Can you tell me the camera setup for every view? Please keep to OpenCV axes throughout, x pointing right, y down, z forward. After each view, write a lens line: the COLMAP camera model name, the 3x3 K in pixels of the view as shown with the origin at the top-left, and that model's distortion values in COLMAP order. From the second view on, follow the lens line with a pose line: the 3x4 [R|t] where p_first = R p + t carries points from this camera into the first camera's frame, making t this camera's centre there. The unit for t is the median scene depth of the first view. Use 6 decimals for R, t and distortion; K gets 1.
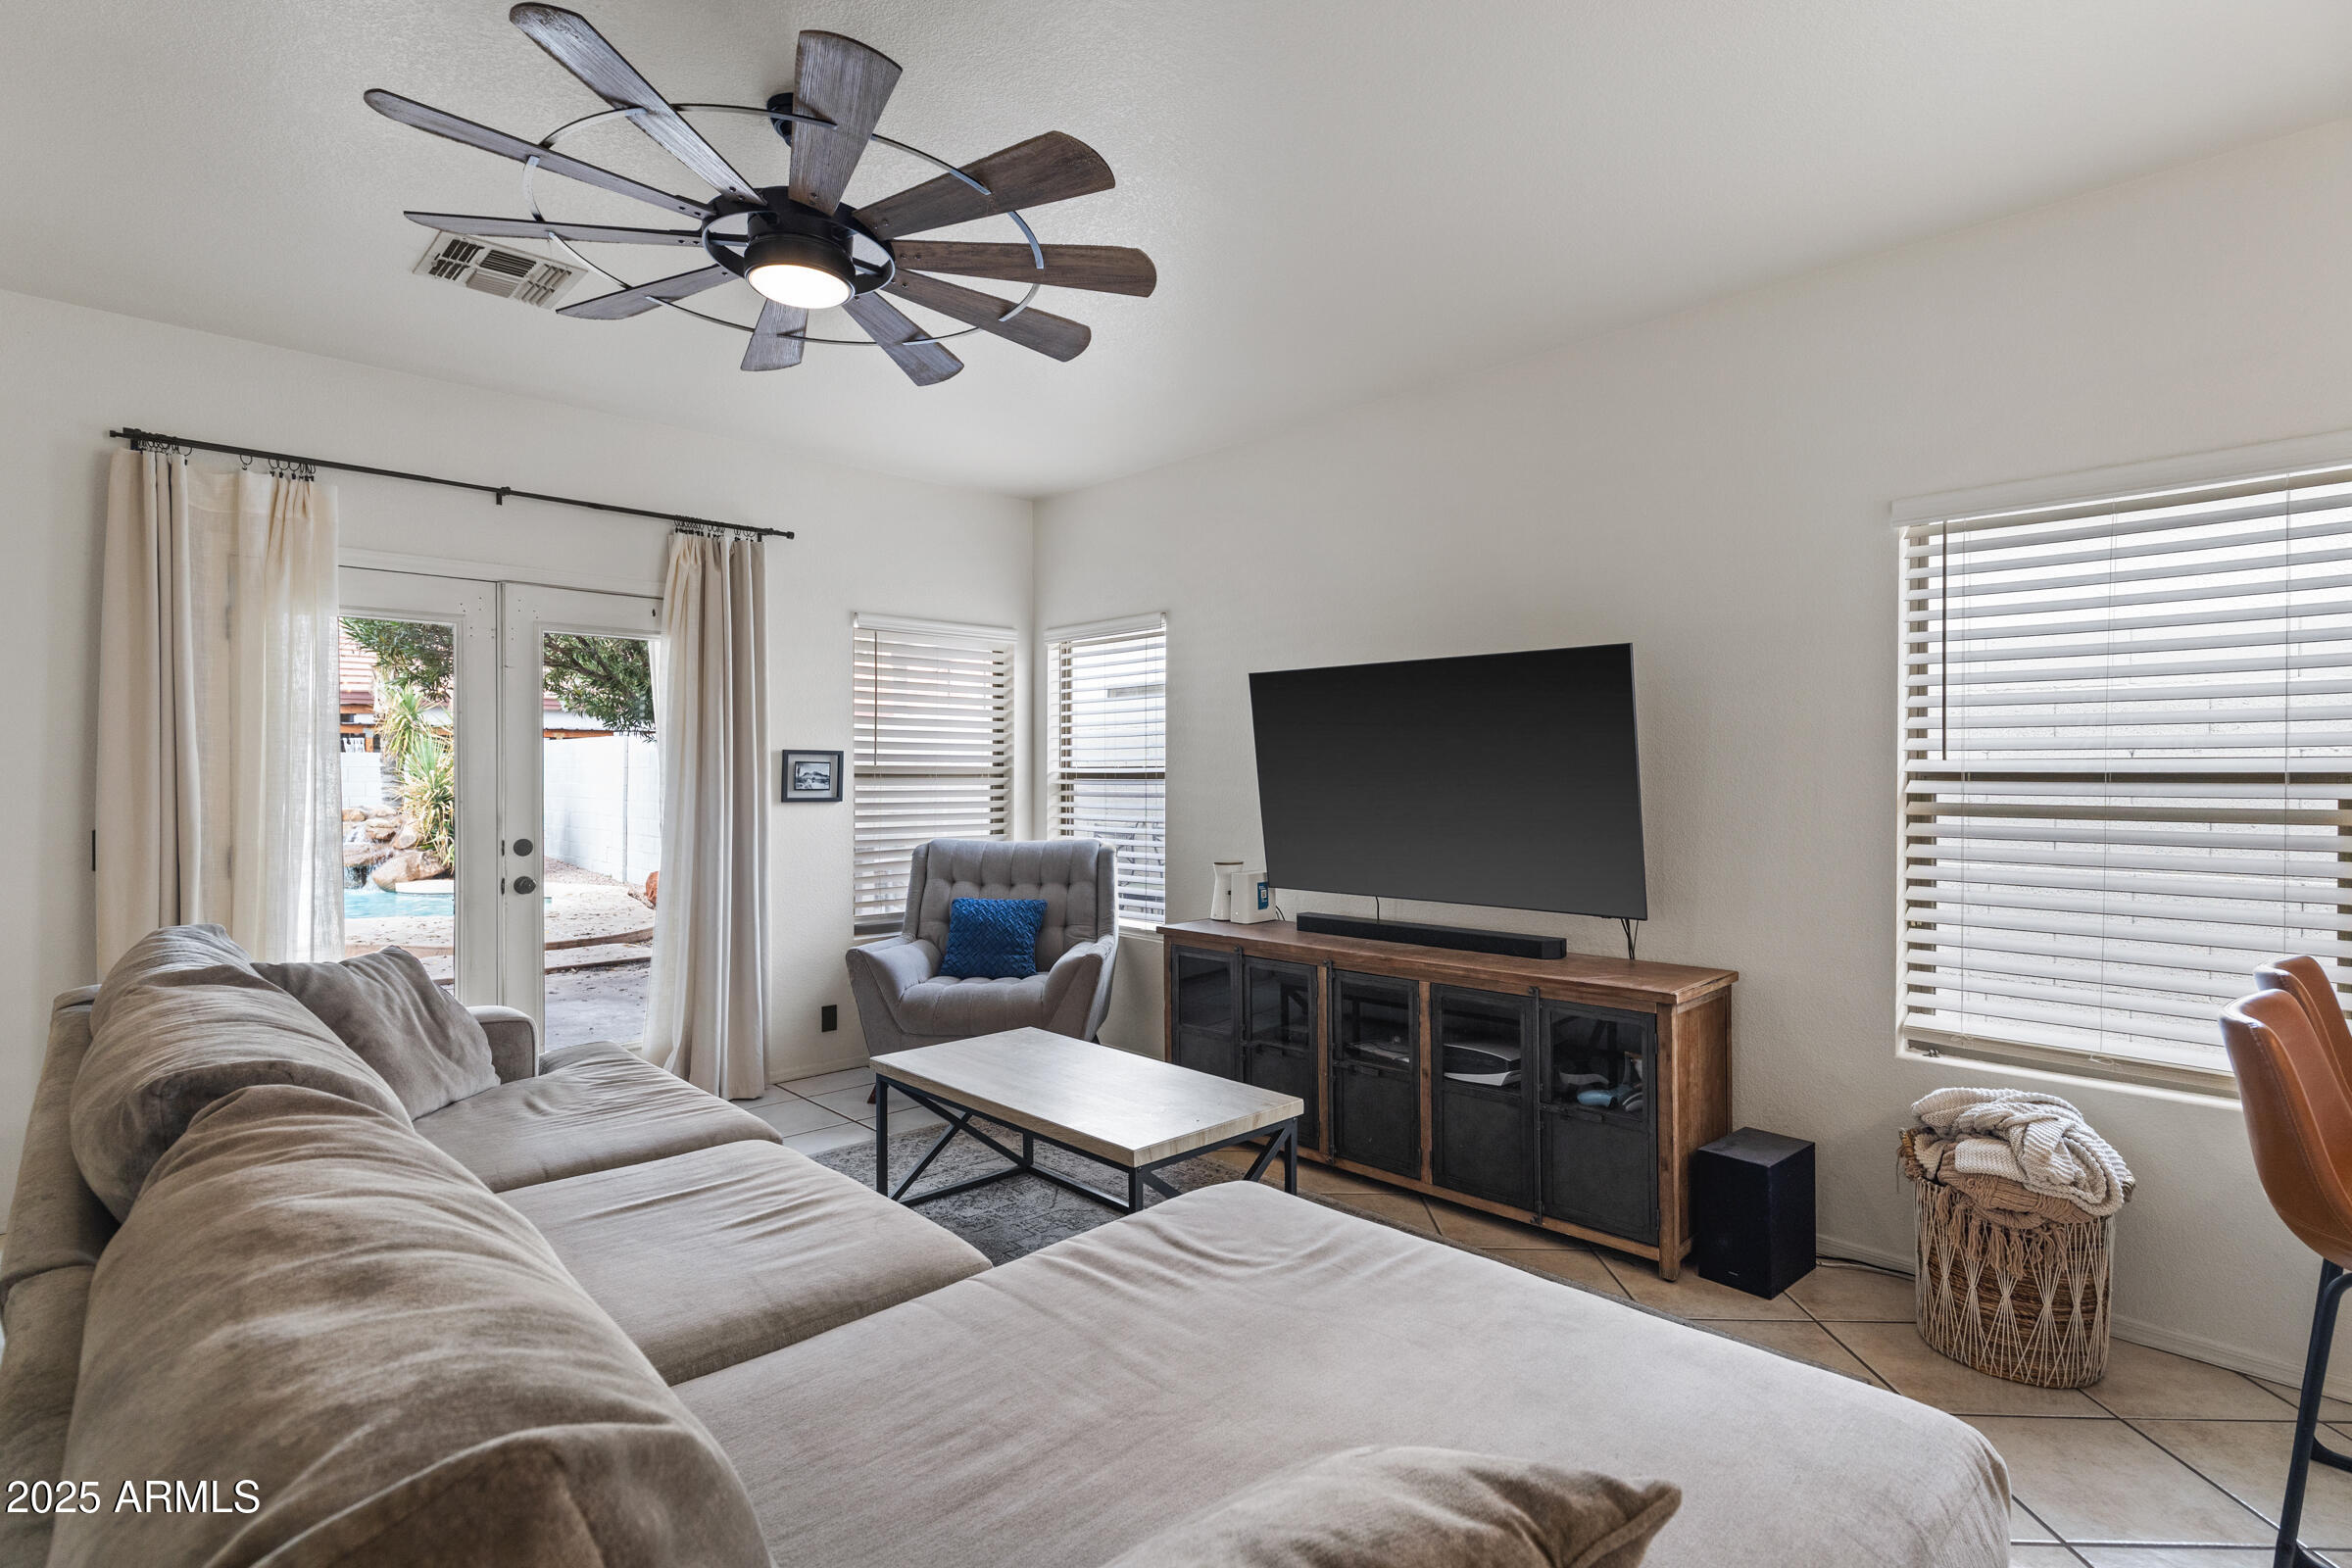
lens RADIAL K [[1140.3, 0, 1170.1], [0, 1140.3, 784.5], [0, 0, 1]] dist [0.006295, 0.000383]
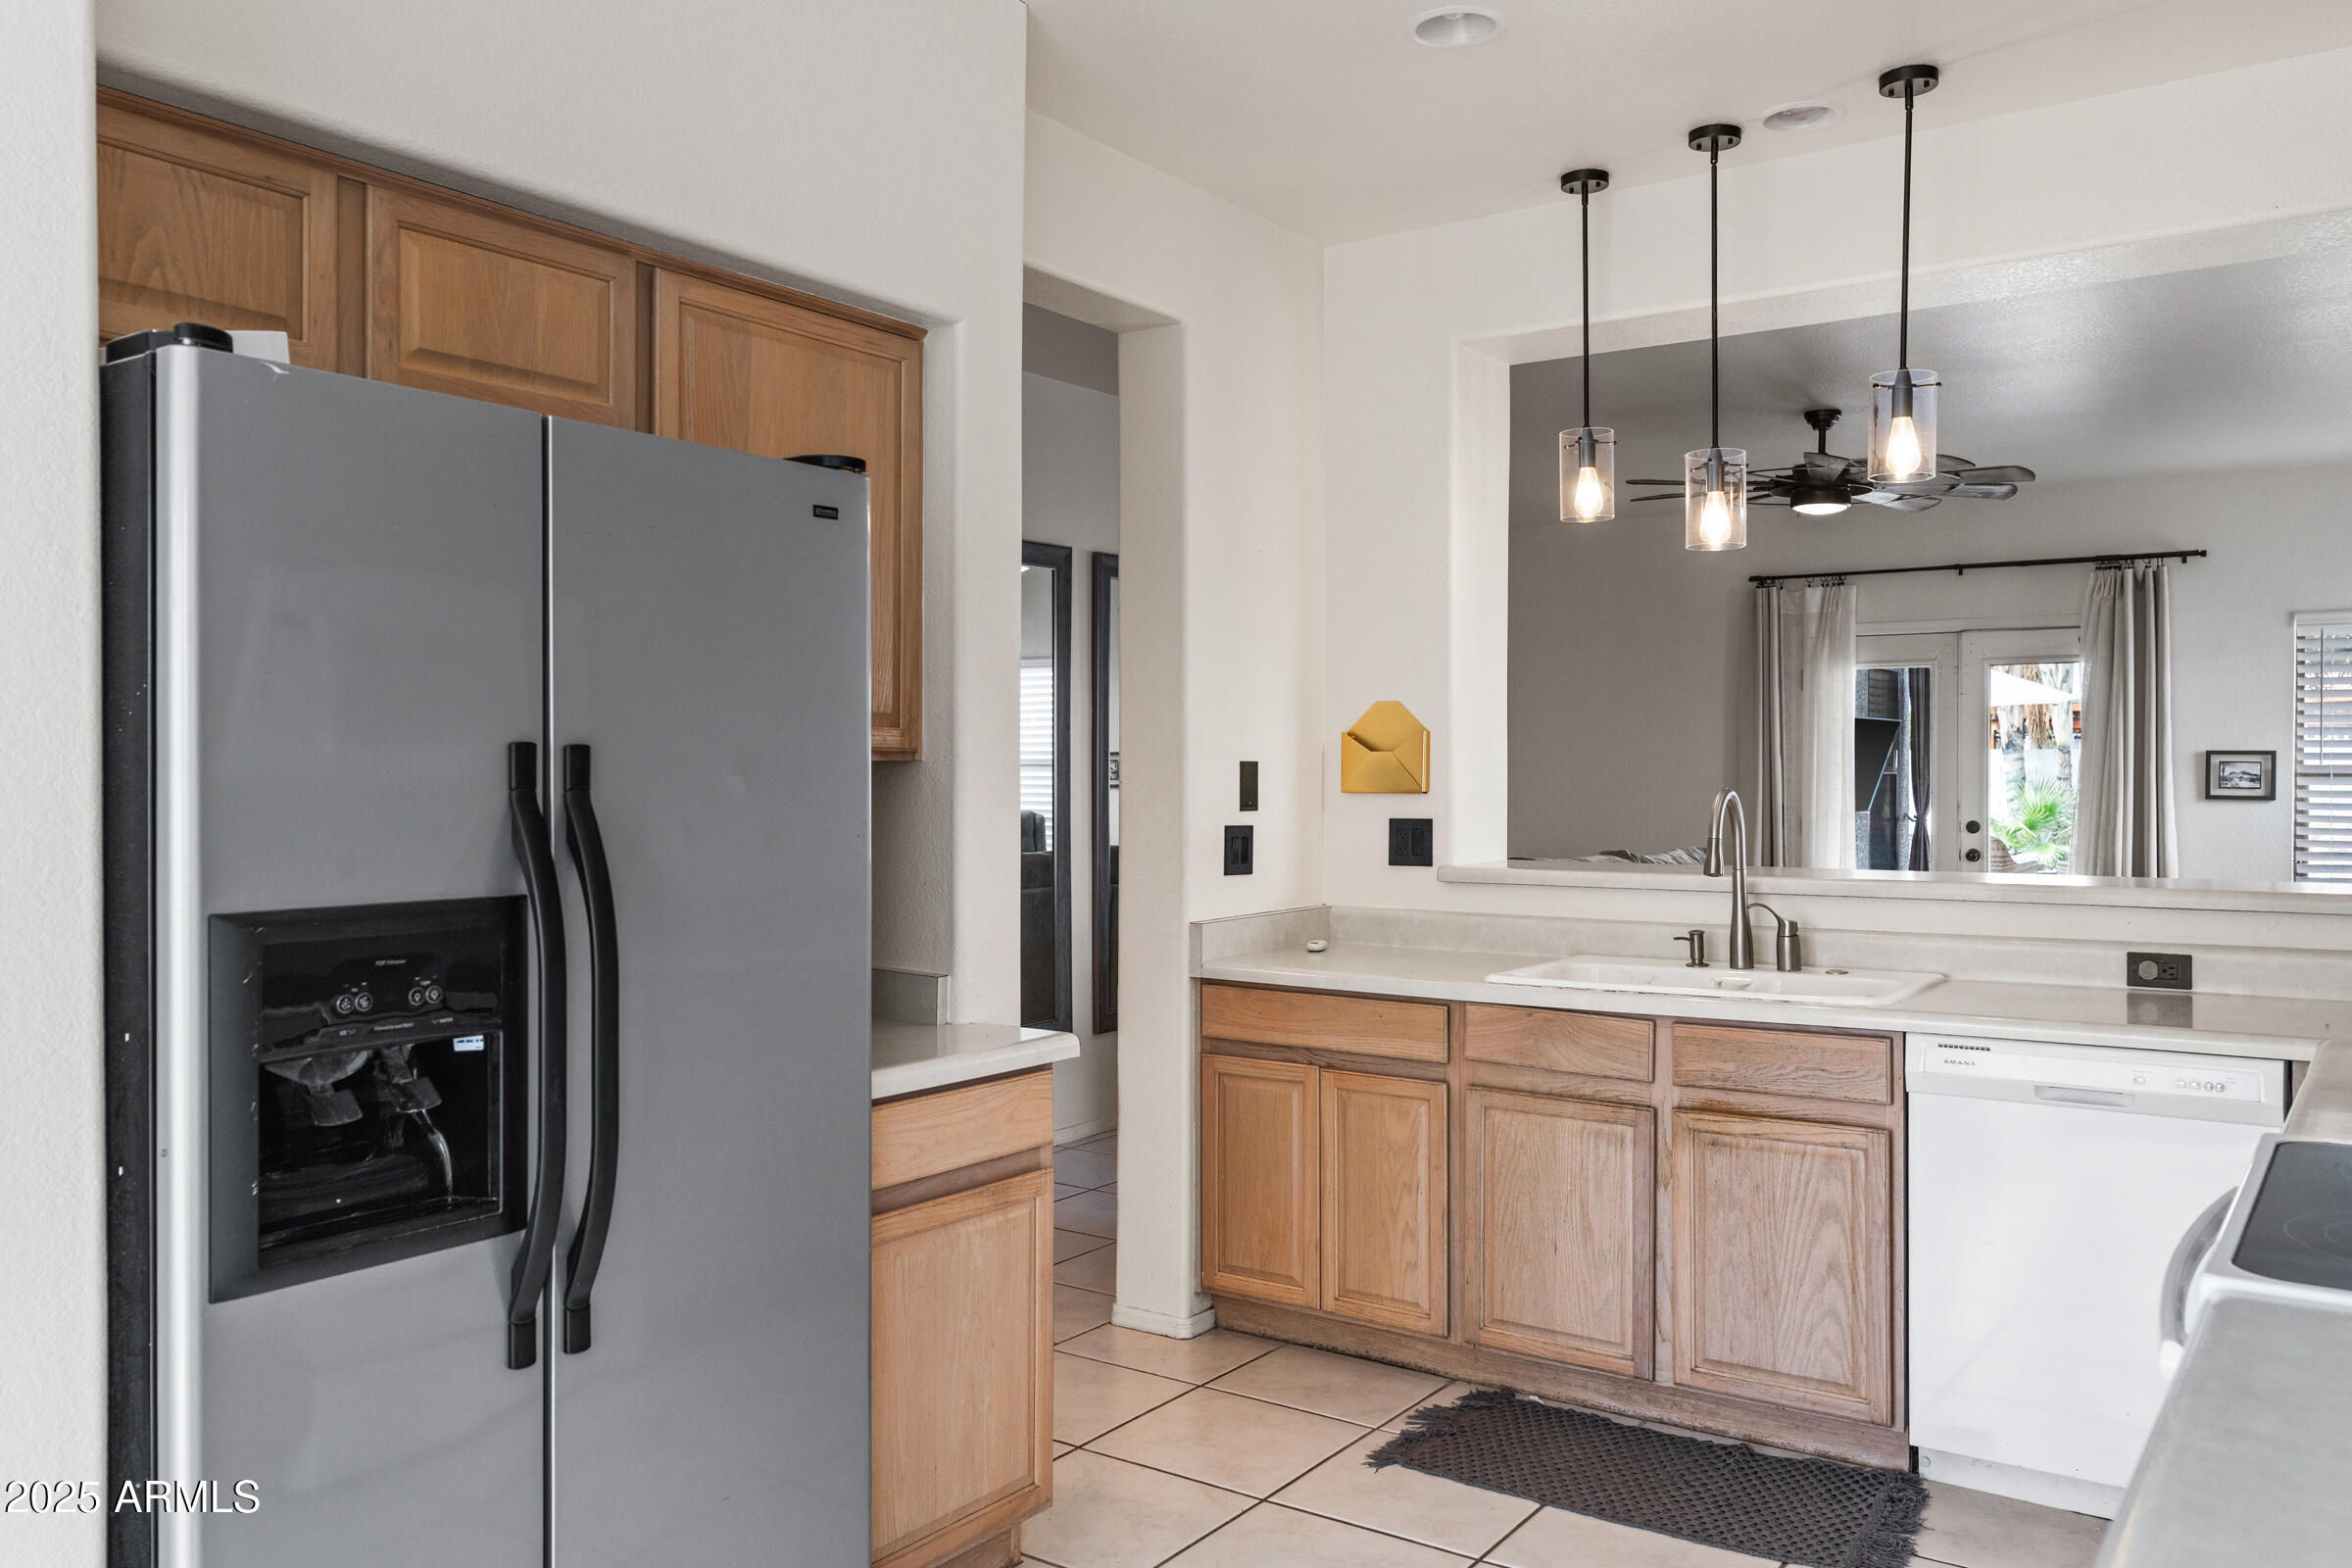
lens RADIAL K [[1812.2, 0, 1183.8], [0, 1812.2, 769.4], [0, 0, 1]] dist [0.026505, -0.009009]
pose [[0.202453, -0.000932, -0.979291, 1.278200], [-0.011455, 0.999929, -0.003320, 0.004545], [0.979225, 0.011890, 0.202428, -0.326771]]
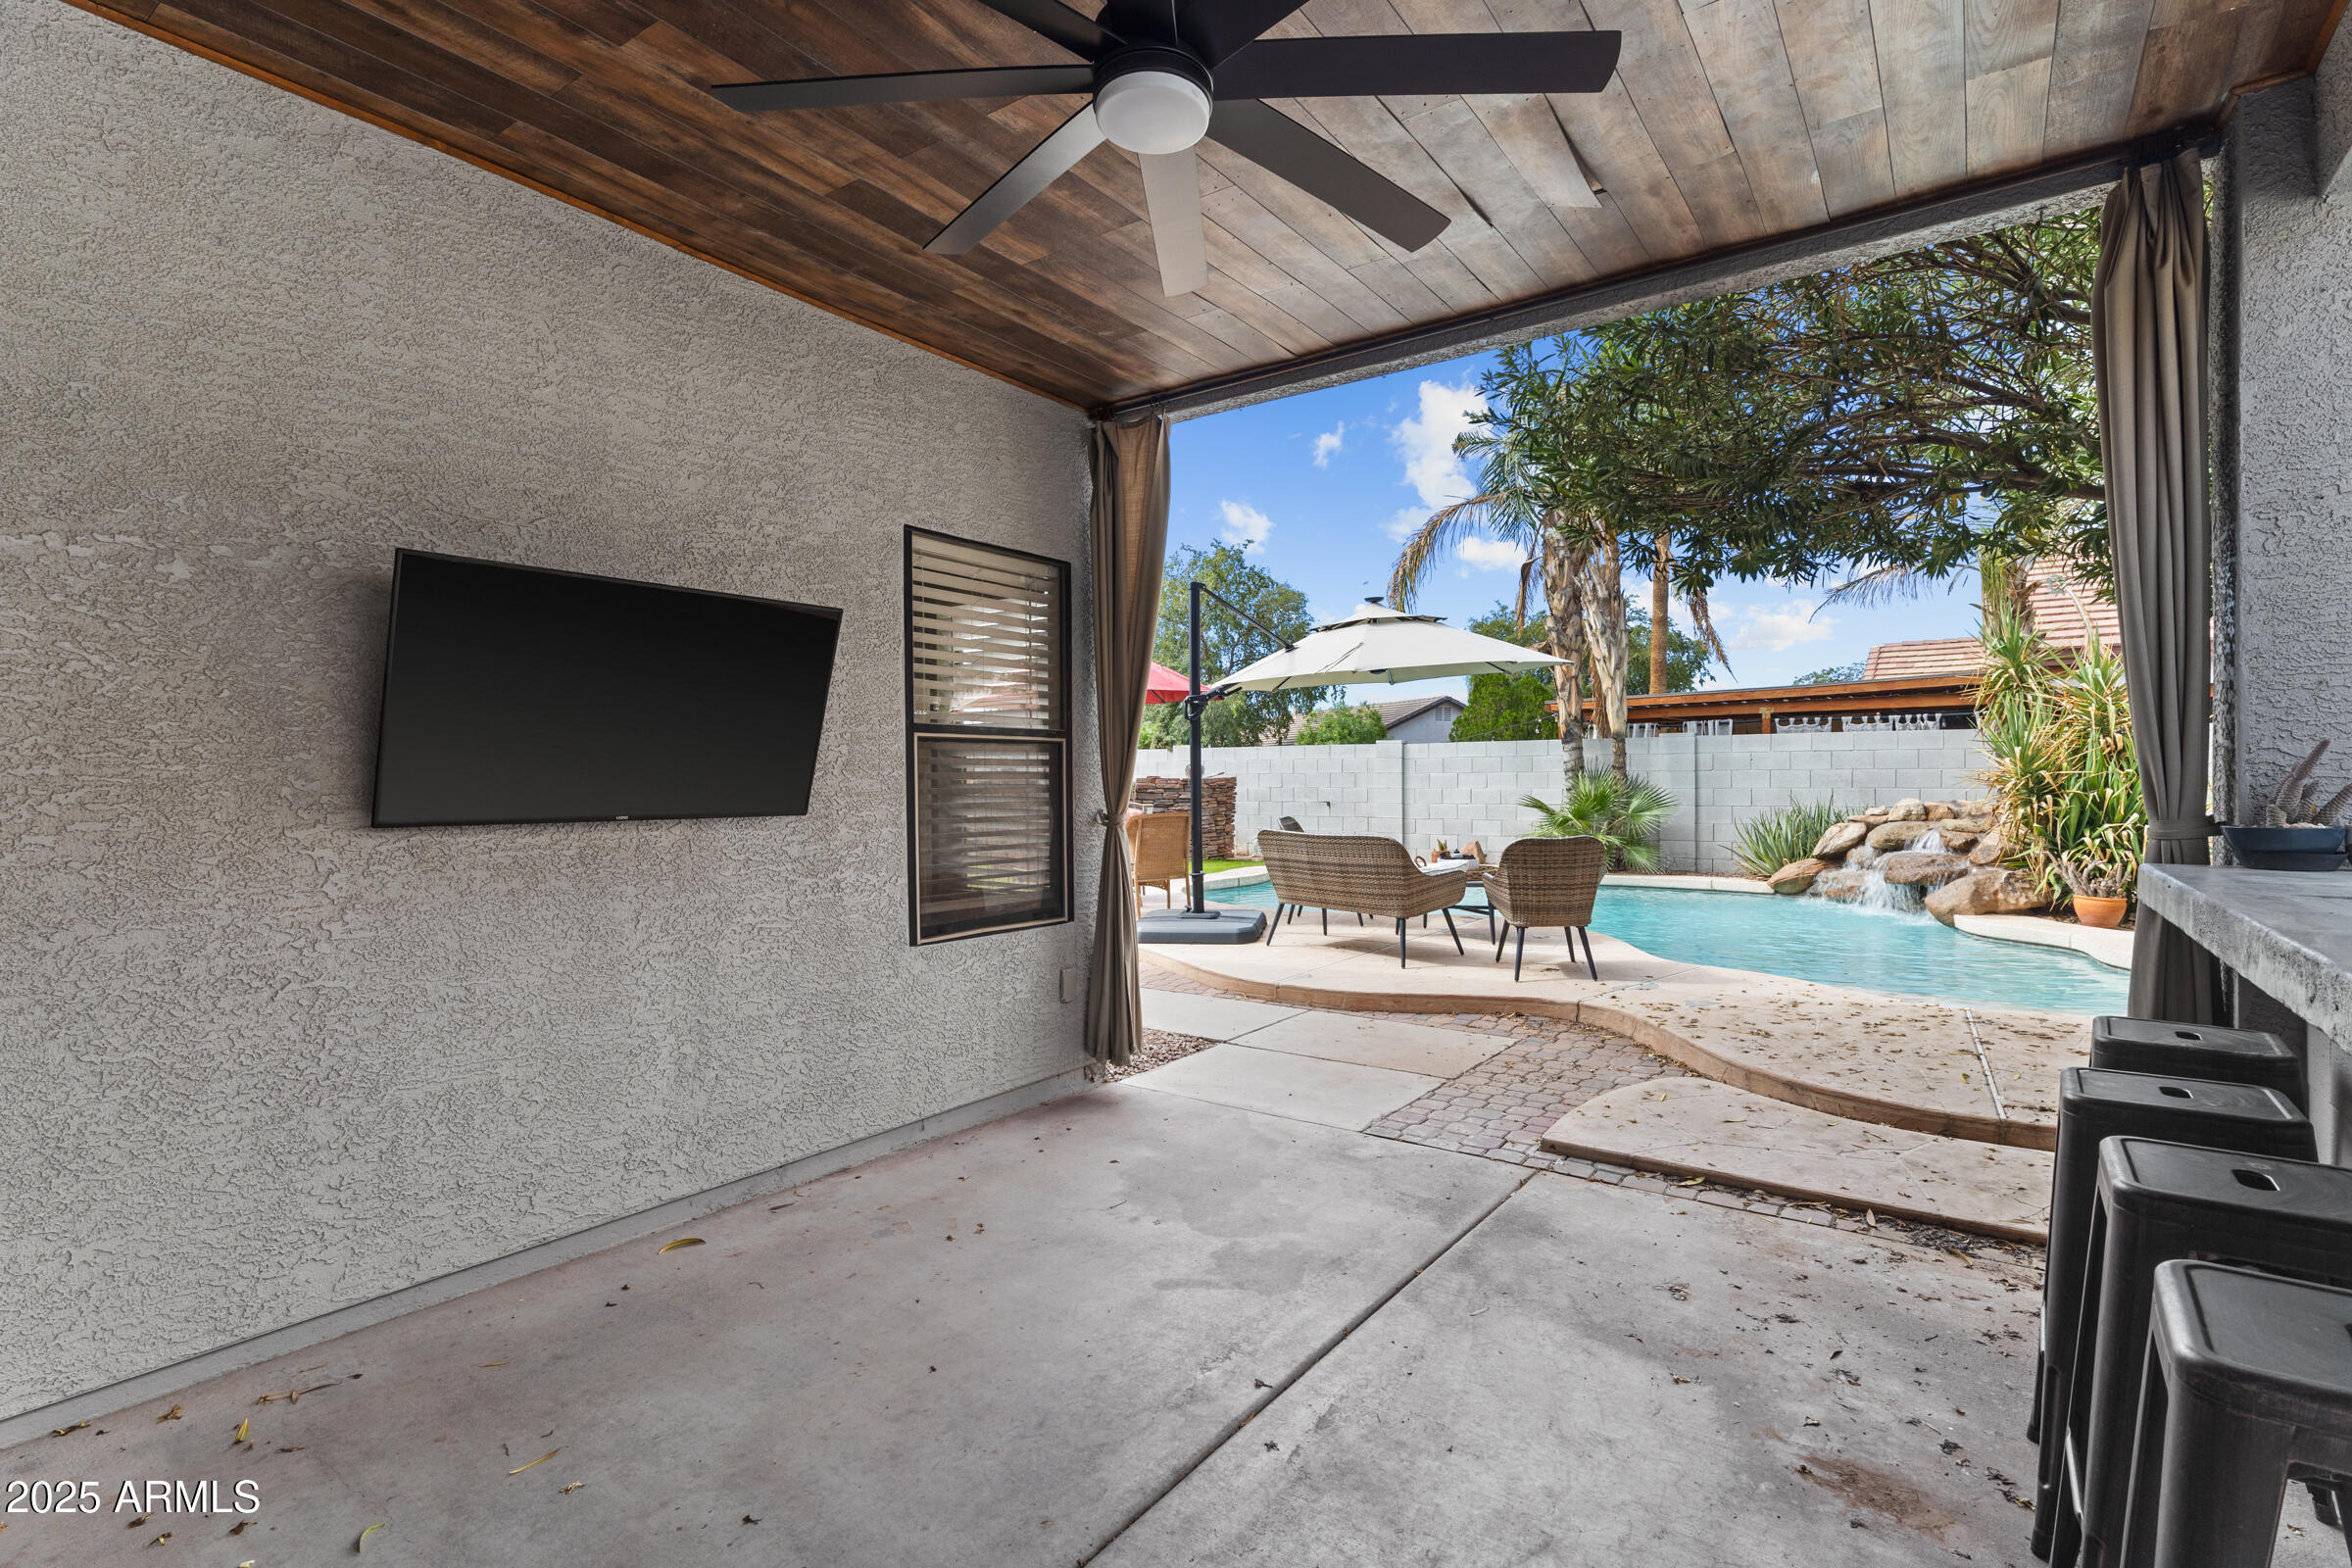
lens RADIAL K [[1091.4, 0, 1169.9], [0, 1091.4, 775.5], [0, 0, 1]] dist [0.000181, -0.000917]
pose [[0.164046, -0.000478, -0.986453, -0.322980], [0.006850, 0.999976, 0.000654, -0.002935], [0.986429, -0.006864, 0.164045, 1.300850]]
